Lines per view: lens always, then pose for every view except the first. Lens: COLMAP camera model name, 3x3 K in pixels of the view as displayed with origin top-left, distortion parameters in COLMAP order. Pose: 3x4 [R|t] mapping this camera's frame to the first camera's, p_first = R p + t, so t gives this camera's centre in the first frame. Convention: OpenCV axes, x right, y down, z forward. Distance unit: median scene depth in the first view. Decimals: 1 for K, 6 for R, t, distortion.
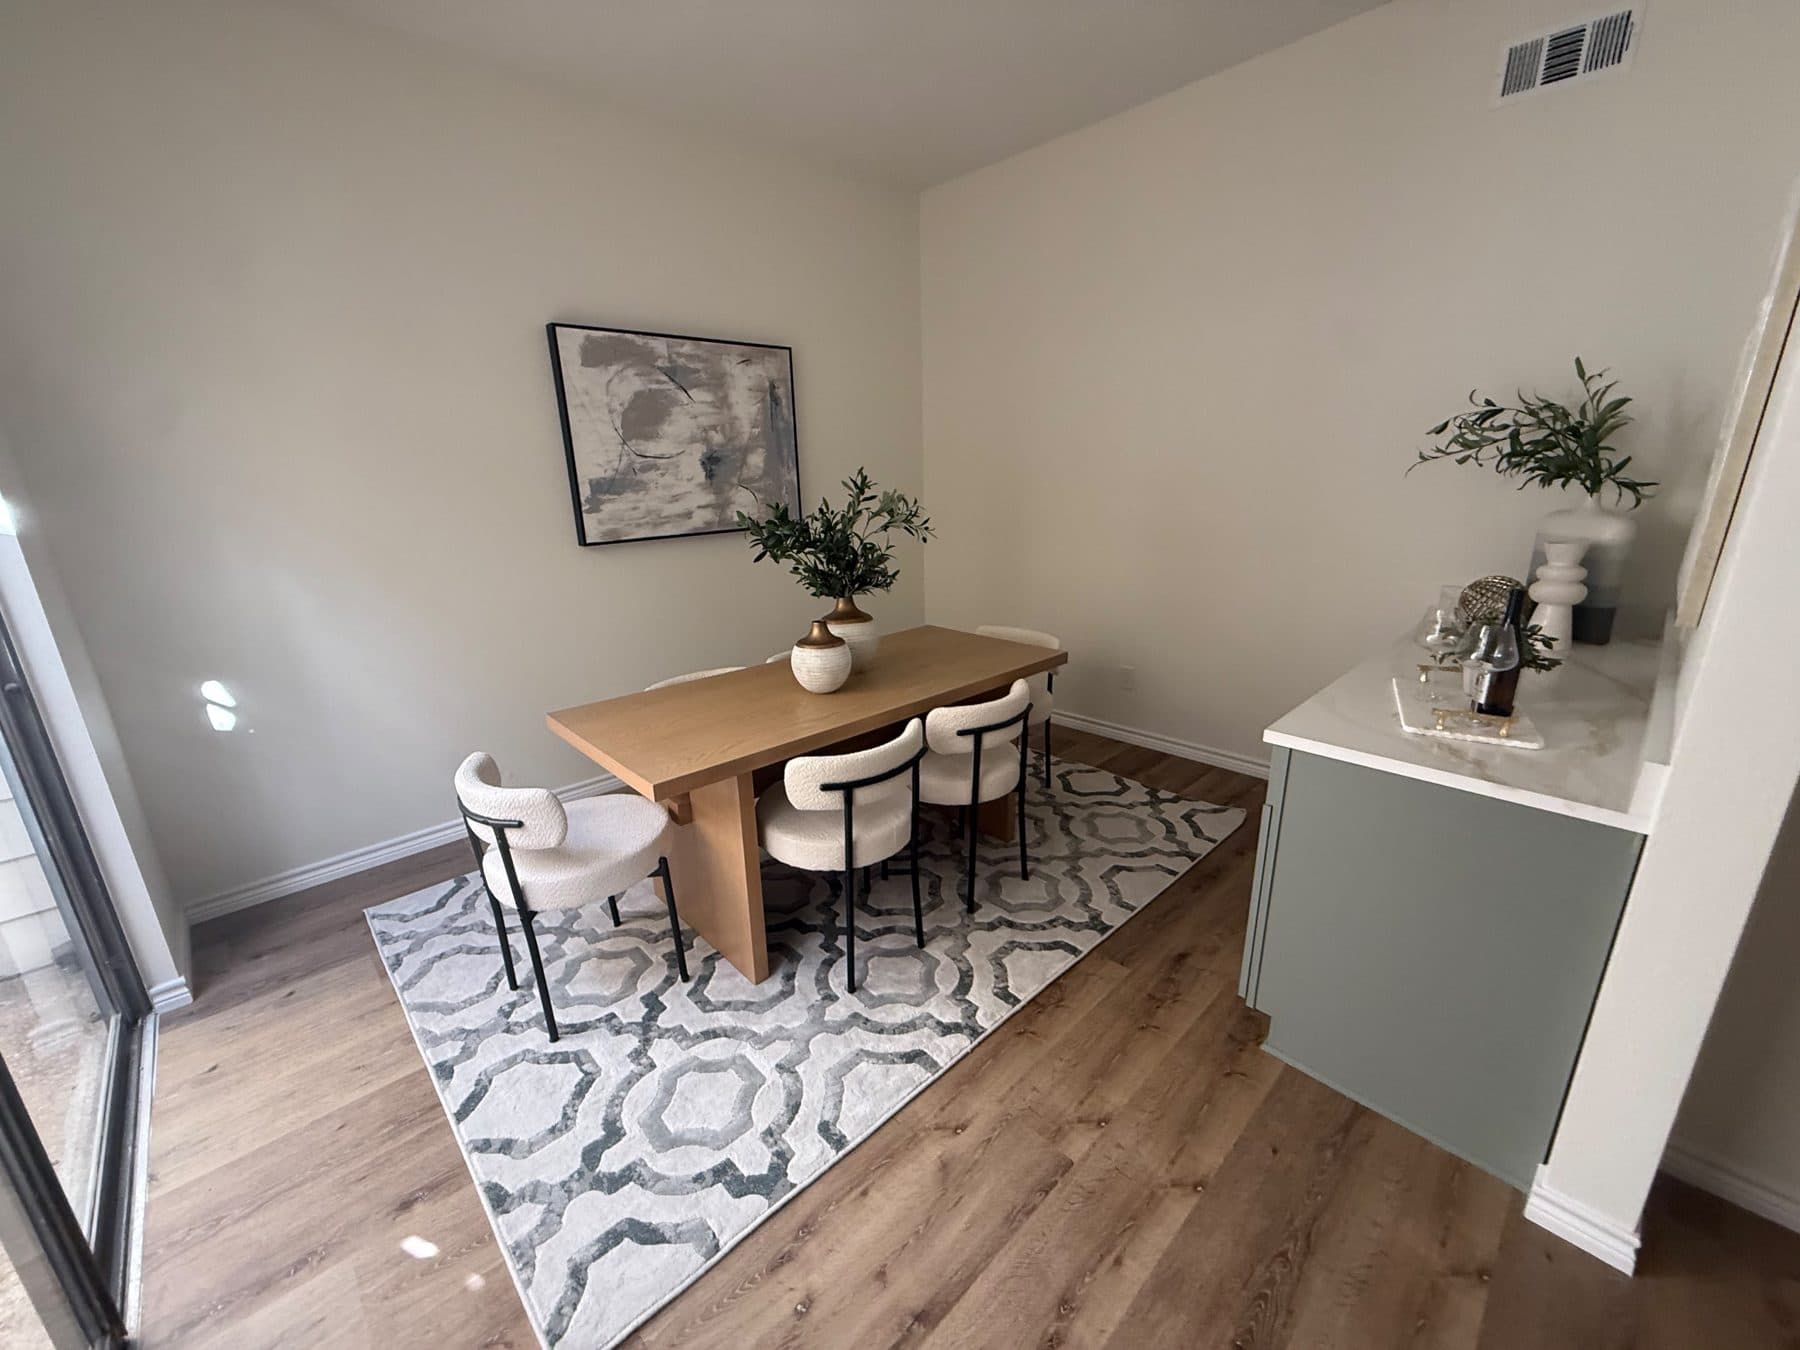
lens RADIAL K [[739.5, 0, 898.8], [0, 739.5, 683.1], [0, 0, 1]] dist [-0.002276, 0.000048]
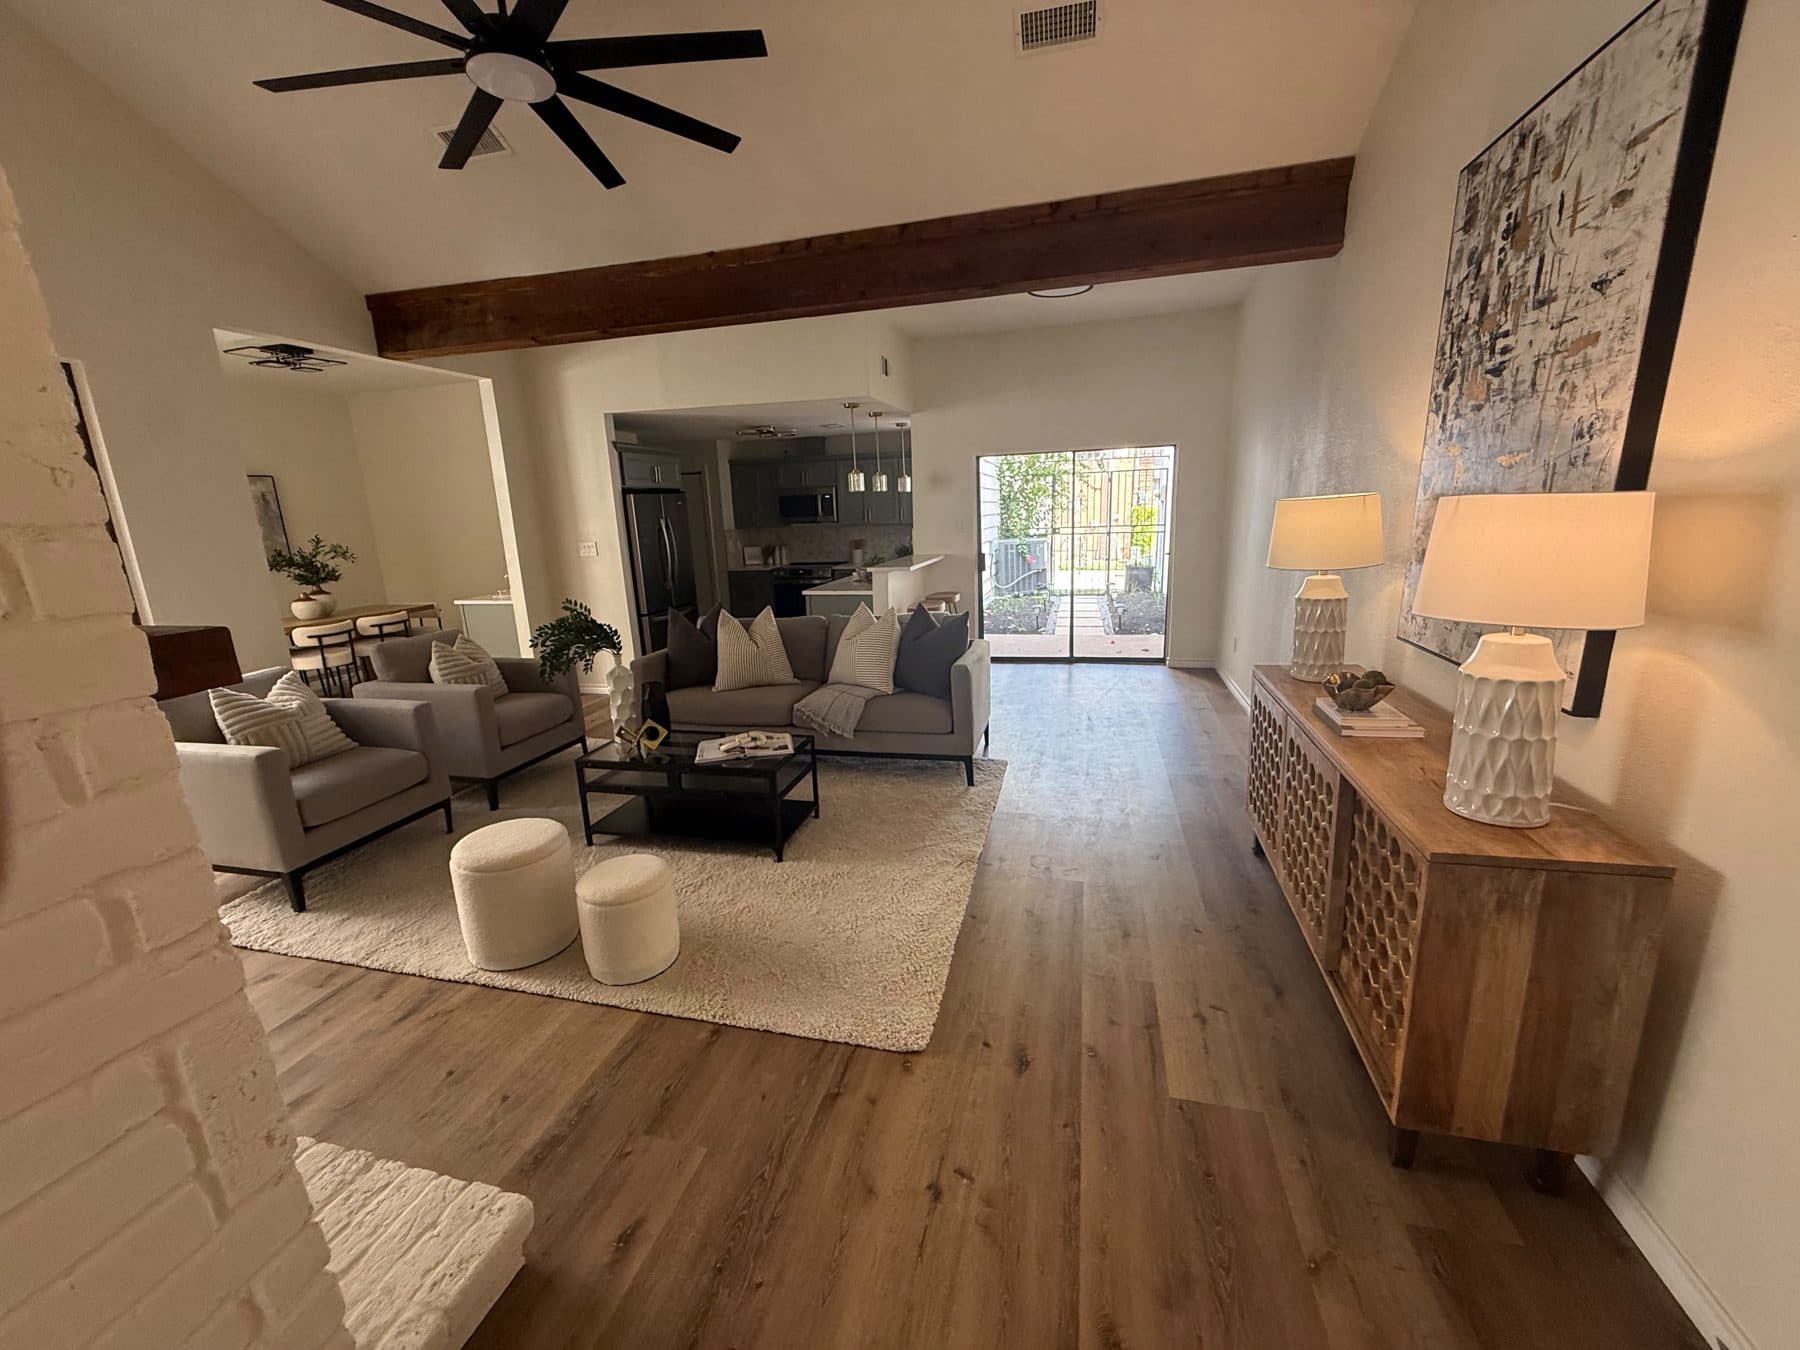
lens RADIAL K [[739.5, 0, 903.3], [0, 739.5, 679.9], [0, 0, 1]] dist [-0.002276, 0.000048]
pose [[0.852909, -0.131660, 0.505185, 0.319543], [0.165131, 0.986030, -0.021814, 0.584904], [-0.495255, 0.102027, 0.862736, -2.118396]]
